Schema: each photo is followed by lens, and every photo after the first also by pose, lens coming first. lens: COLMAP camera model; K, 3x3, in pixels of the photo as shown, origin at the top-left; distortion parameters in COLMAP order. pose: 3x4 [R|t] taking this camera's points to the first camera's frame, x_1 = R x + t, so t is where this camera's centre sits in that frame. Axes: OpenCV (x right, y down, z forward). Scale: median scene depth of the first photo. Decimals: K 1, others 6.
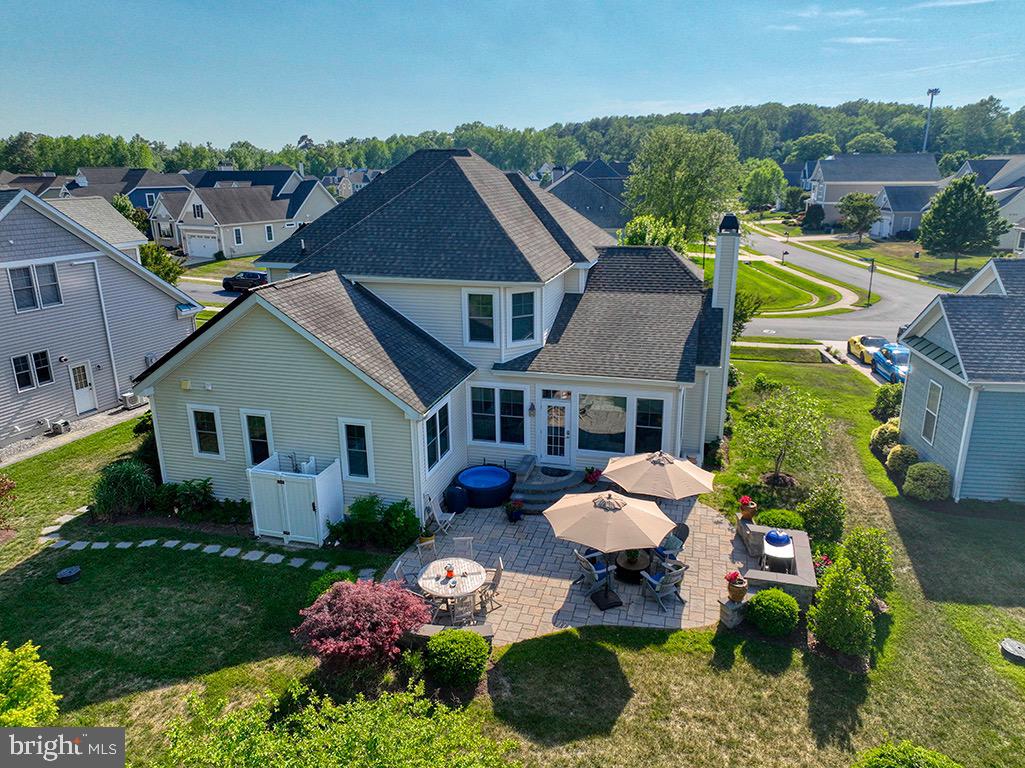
lens RADIAL K [[720.1, 0, 516.3], [0, 720.1, 379.8], [0, 0, 1]] dist [-0.000189, 0.014659]
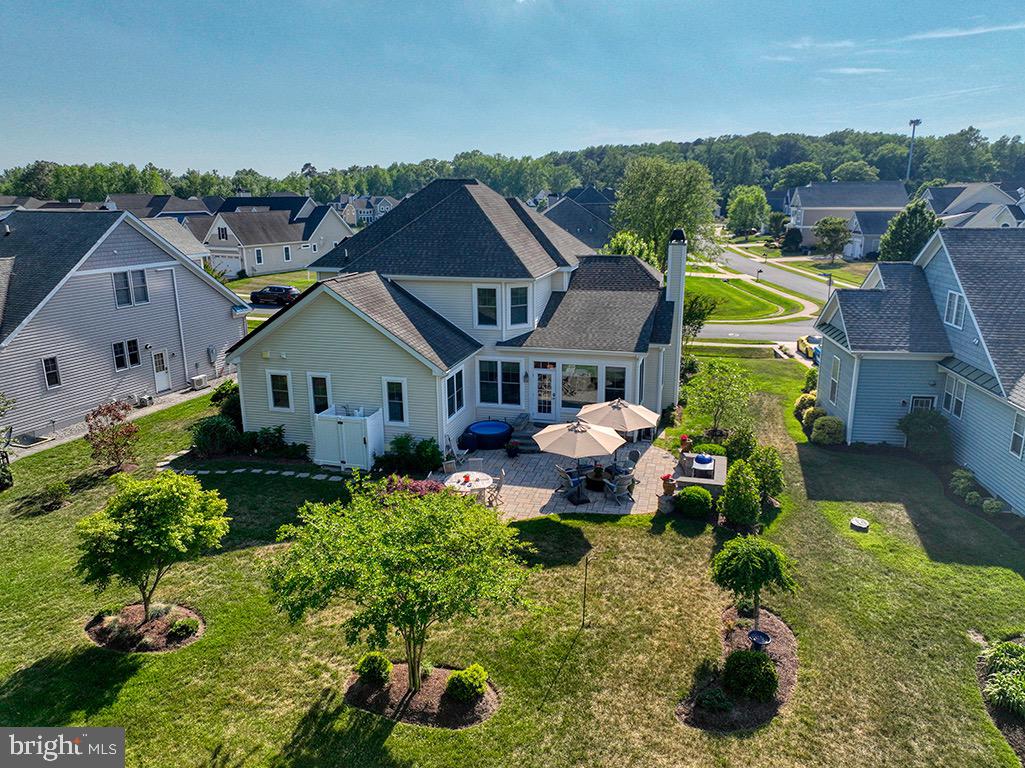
lens RADIAL K [[720.1, 0, 515.9], [0, 720.1, 379.5], [0, 0, 1]] dist [-0.000189, 0.014659]
pose [[0.999996, -0.000685, 0.002617, -0.000227], [0.000776, 0.999389, -0.034945, 0.092788], [-0.002592, 0.034947, 0.999386, -0.306706]]
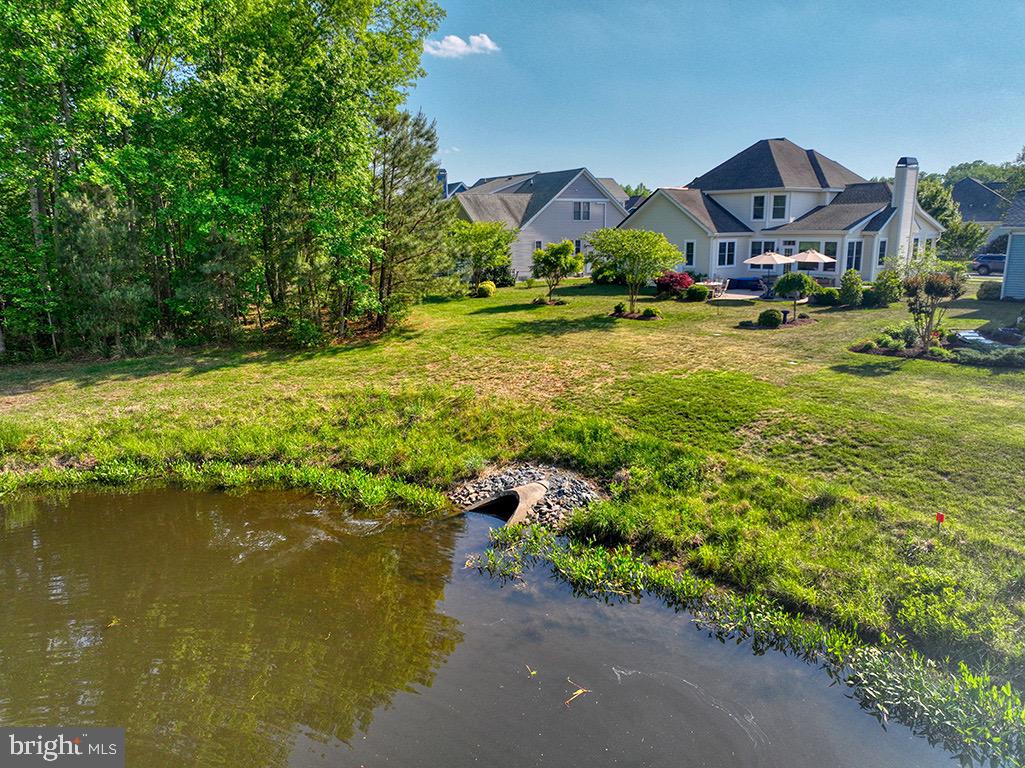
lens RADIAL K [[720.1, 0, 514.8], [0, 720.1, 382.5], [0, 0, 1]] dist [-0.000189, 0.014659]
pose [[0.805694, 0.124458, -0.579109, 0.684521], [-0.163078, 0.986501, -0.014873, 0.589742], [0.569441, 0.106423, 0.815114, -1.141688]]
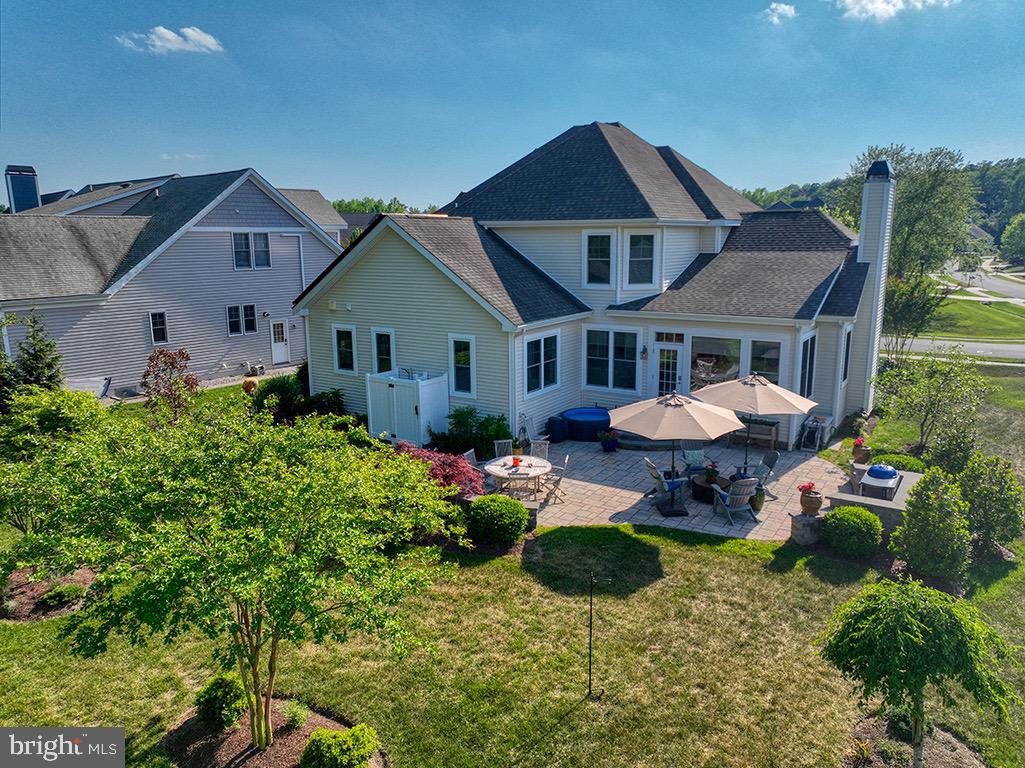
lens RADIAL K [[720.1, 0, 515.7], [0, 720.1, 380.7], [0, 0, 1]] dist [-0.000189, 0.014659]
pose [[0.952545, 0.060769, -0.298272, 0.153138], [-0.086815, 0.993408, -0.074854, 0.171426], [0.291757, 0.097196, 0.951541, 0.012025]]
